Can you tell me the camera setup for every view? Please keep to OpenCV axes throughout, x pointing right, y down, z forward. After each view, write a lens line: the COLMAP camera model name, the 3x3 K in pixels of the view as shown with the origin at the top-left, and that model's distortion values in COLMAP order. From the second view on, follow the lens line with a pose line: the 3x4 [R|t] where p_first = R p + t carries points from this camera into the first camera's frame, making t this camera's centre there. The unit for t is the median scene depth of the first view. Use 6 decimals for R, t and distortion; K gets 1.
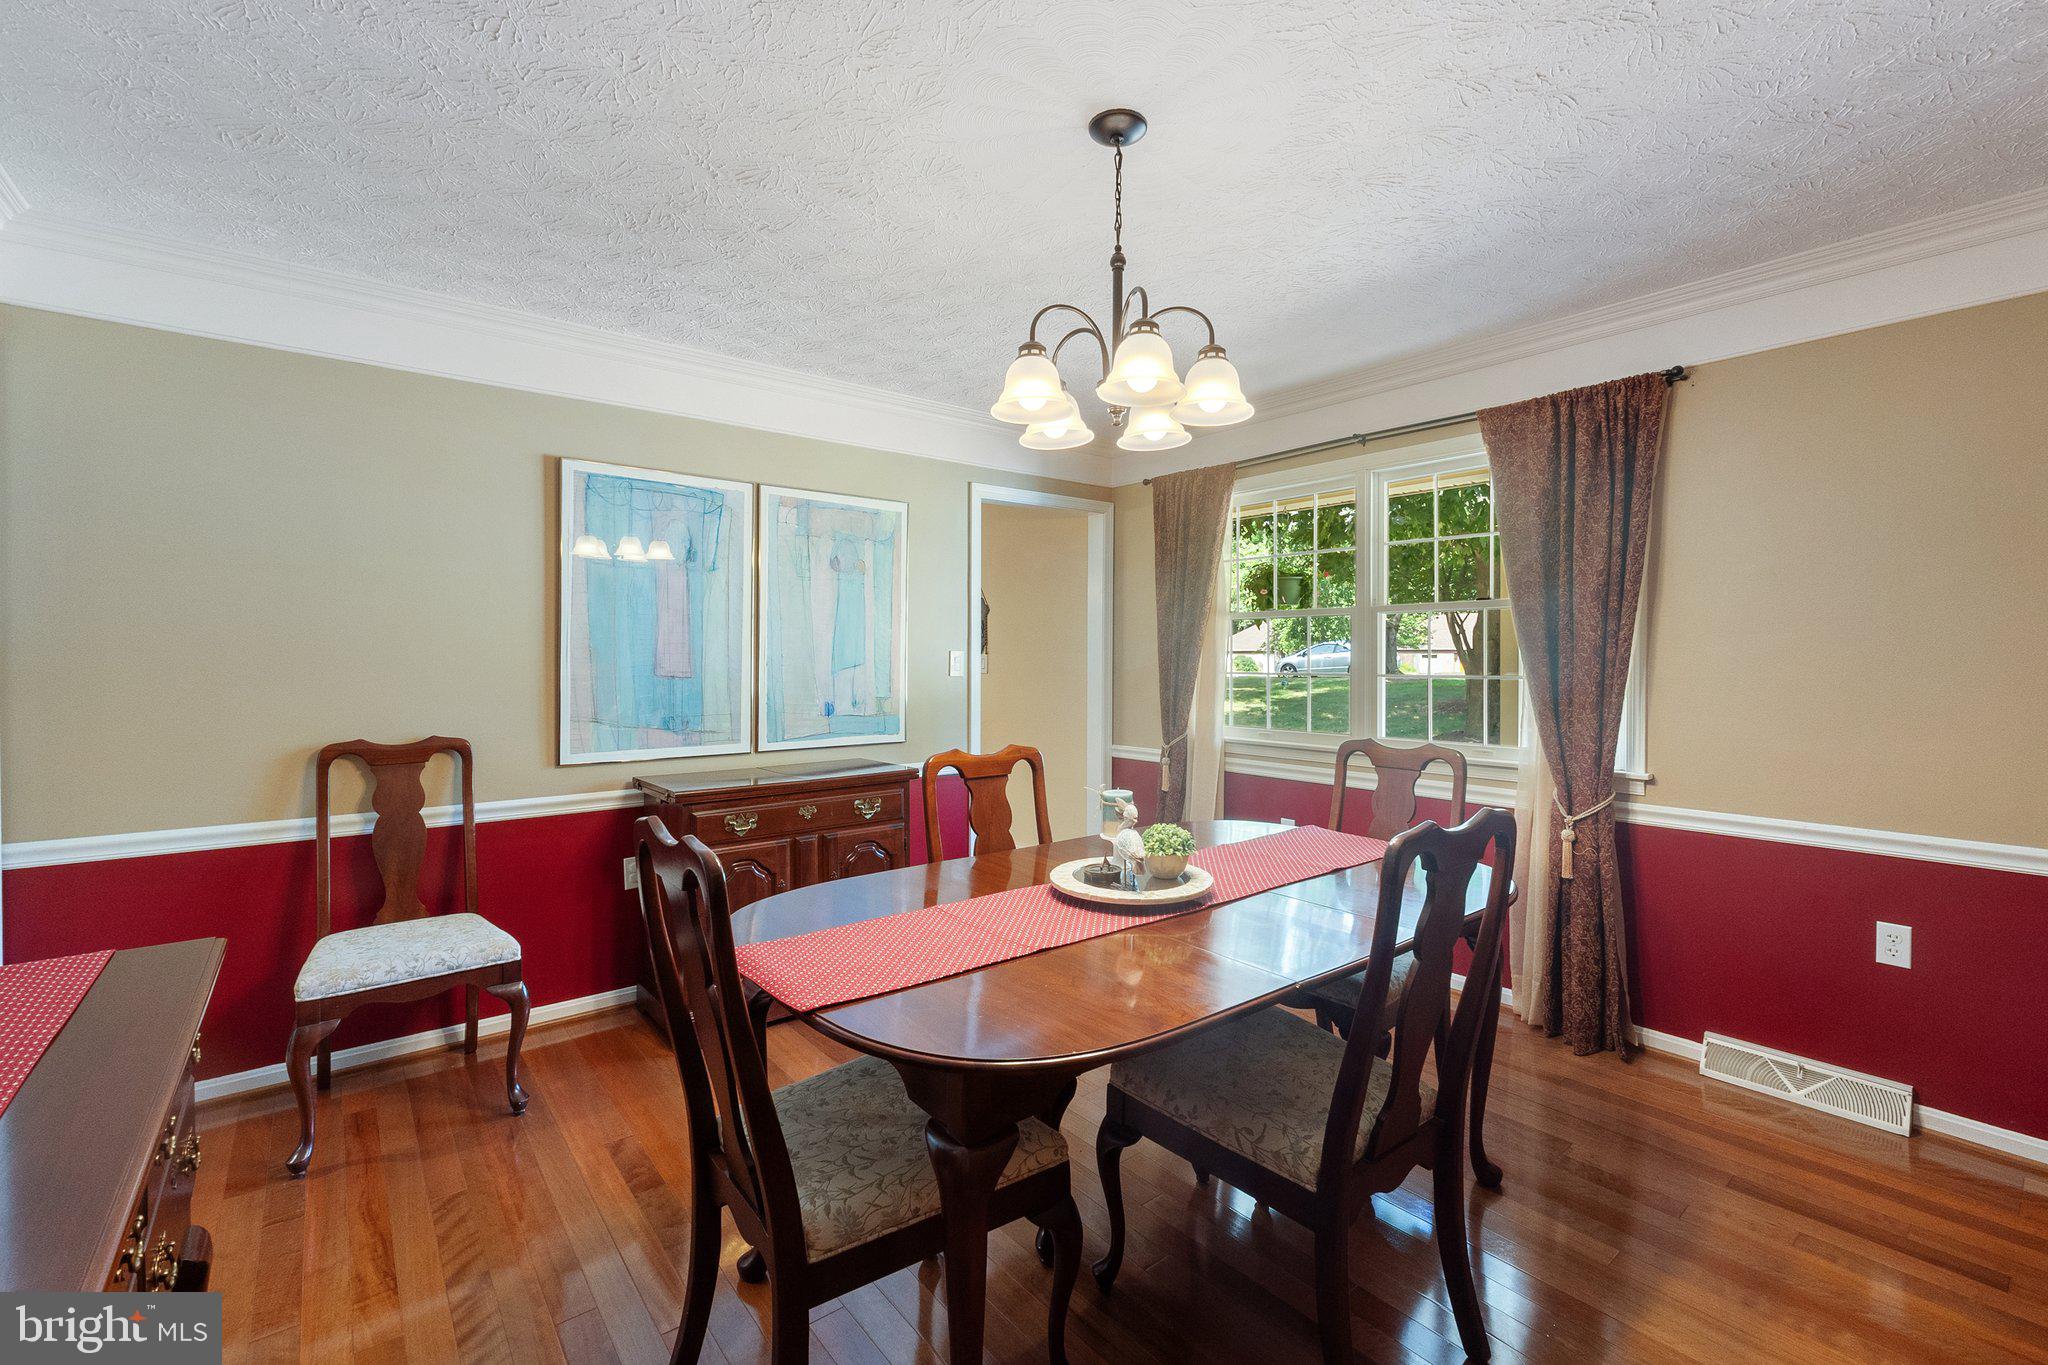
lens RADIAL K [[864.2, 0, 1027.2], [0, 864.2, 686.3], [0, 0, 1]] dist [-0.006683, -0.000493]
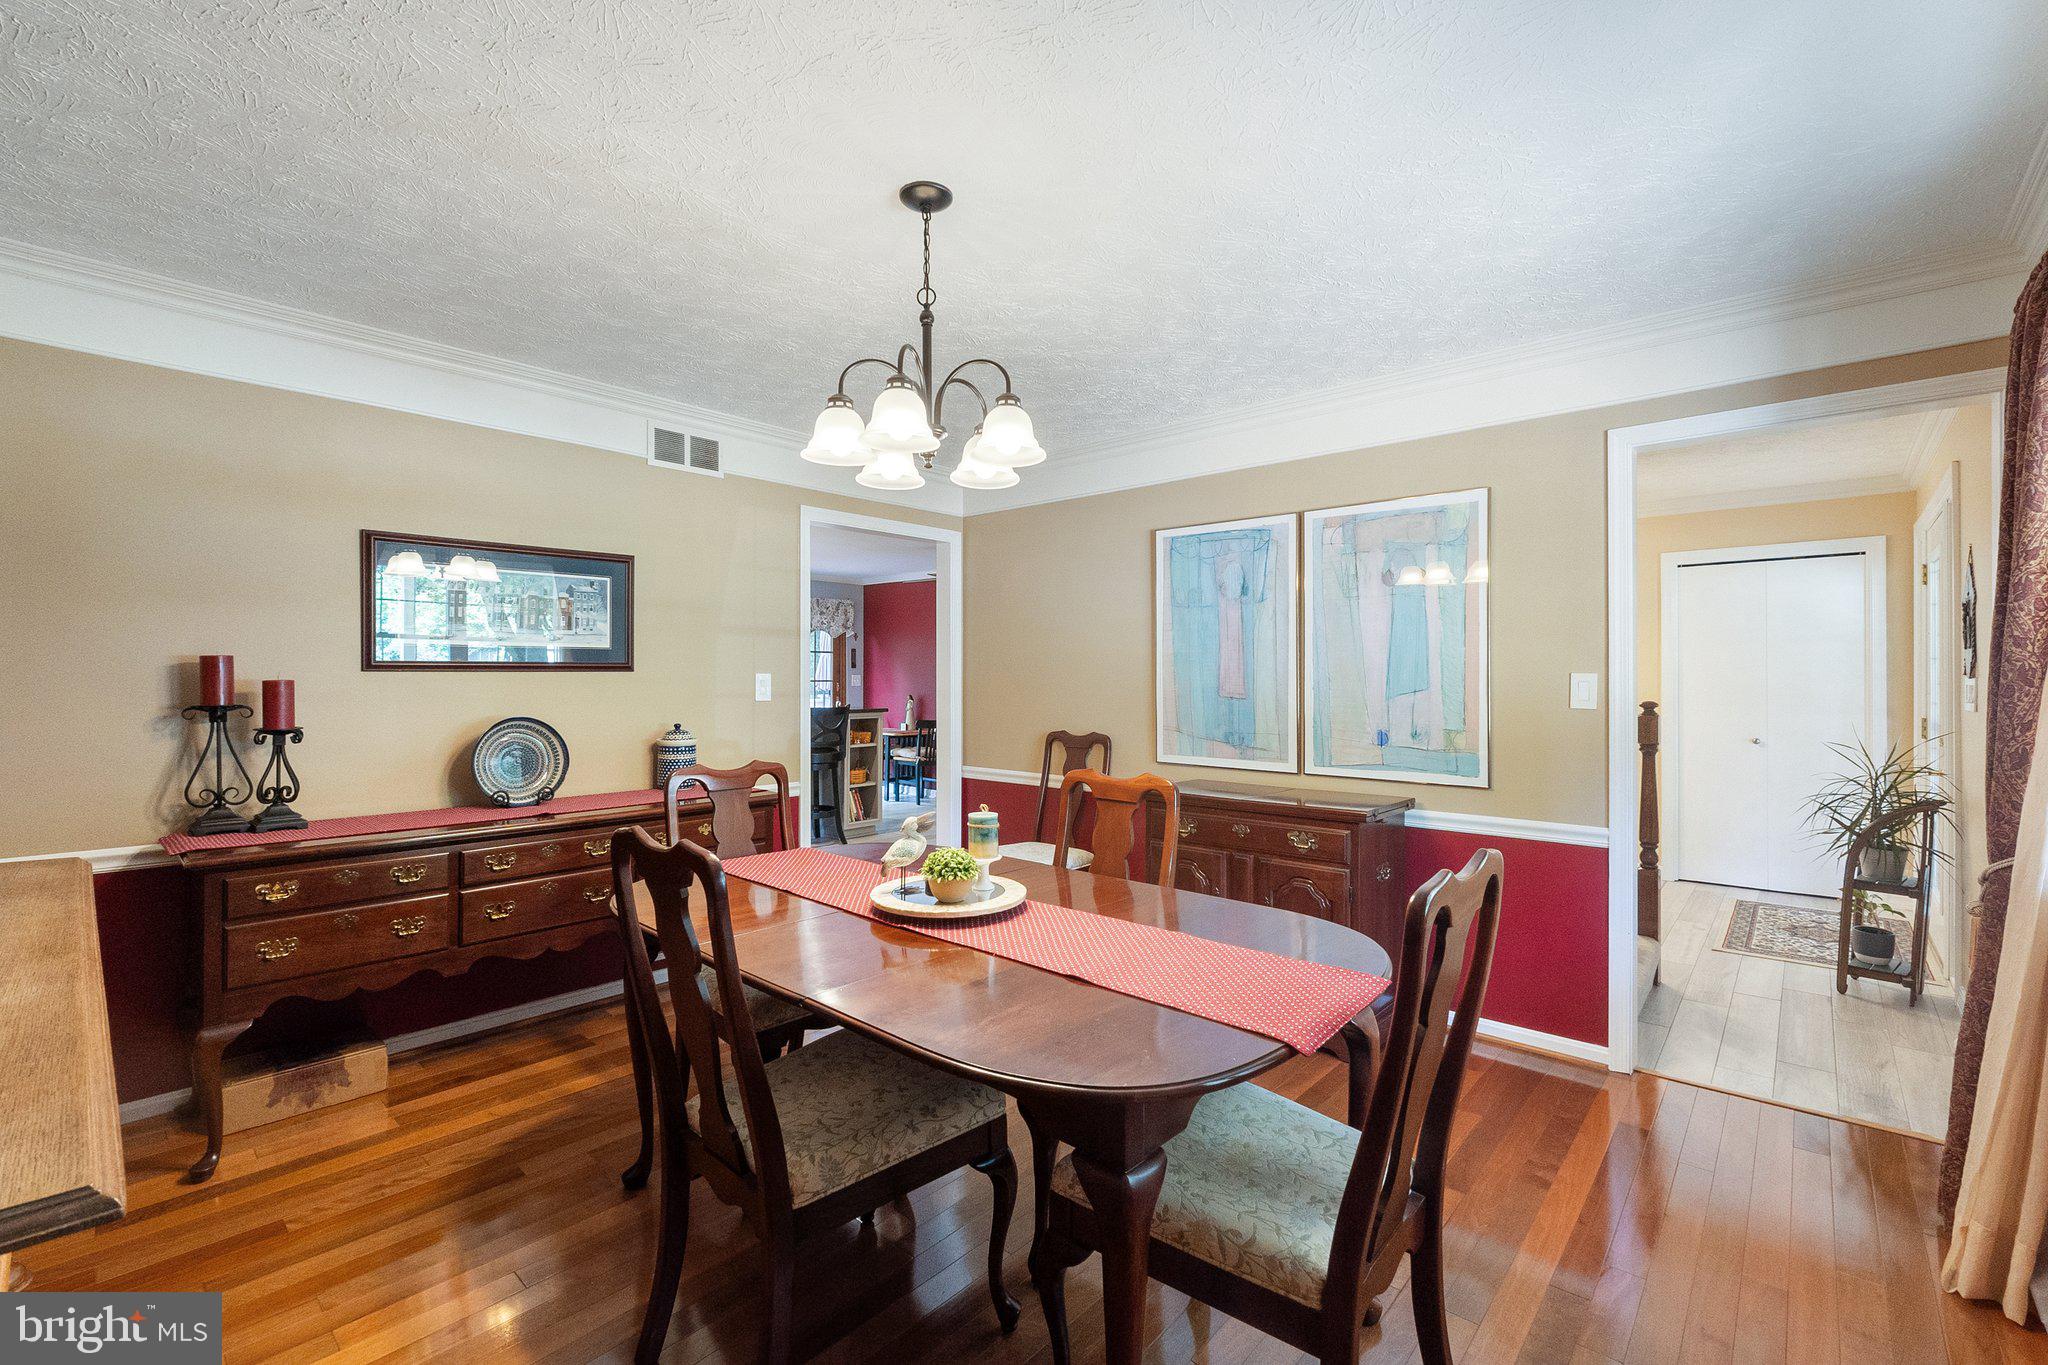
lens RADIAL K [[864.2, 0, 1027.2], [0, 864.2, 686.3], [0, 0, 1]] dist [-0.006683, -0.000493]
pose [[0.171997, 0.007011, -0.985073, 0.674059], [-0.038247, 0.999268, 0.000434, -0.015934], [0.984355, 0.037602, 0.172139, 0.533421]]
